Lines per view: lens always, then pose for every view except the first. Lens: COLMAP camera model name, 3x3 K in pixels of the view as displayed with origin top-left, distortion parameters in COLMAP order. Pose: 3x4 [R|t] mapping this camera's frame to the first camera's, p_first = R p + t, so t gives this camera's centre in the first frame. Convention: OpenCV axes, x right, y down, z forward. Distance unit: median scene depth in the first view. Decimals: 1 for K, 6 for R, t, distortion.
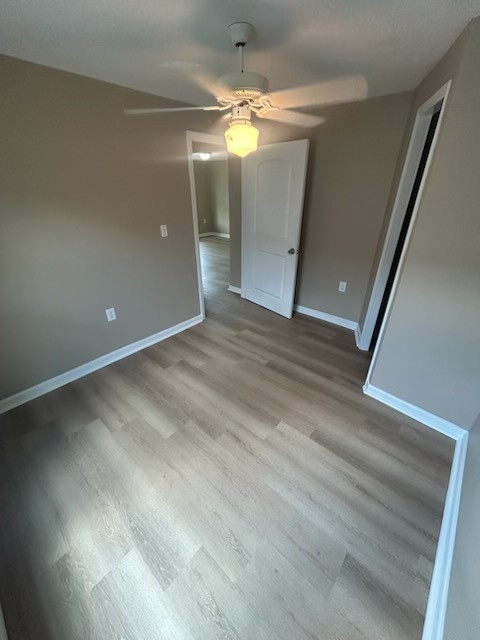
lens RADIAL K [[259.6, 0, 241.7], [0, 259.6, 319.8], [0, 0, 1]] dist [-0.002982, -0.000031]
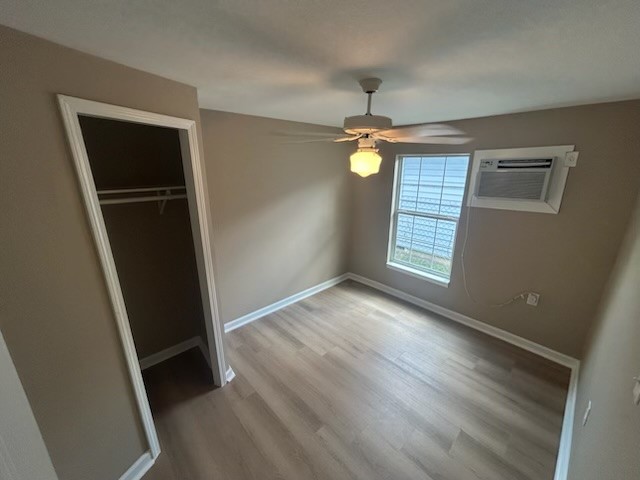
lens RADIAL K [[259.6, 0, 320.0], [0, 259.6, 238.5], [0, 0, 1]] dist [-0.002982, -0.000031]
pose [[-0.995958, -0.028346, 0.085228, 0.071117], [0.038718, 0.720714, 0.692150, -1.002676], [-0.081045, 0.692653, -0.716704, 1.632935]]
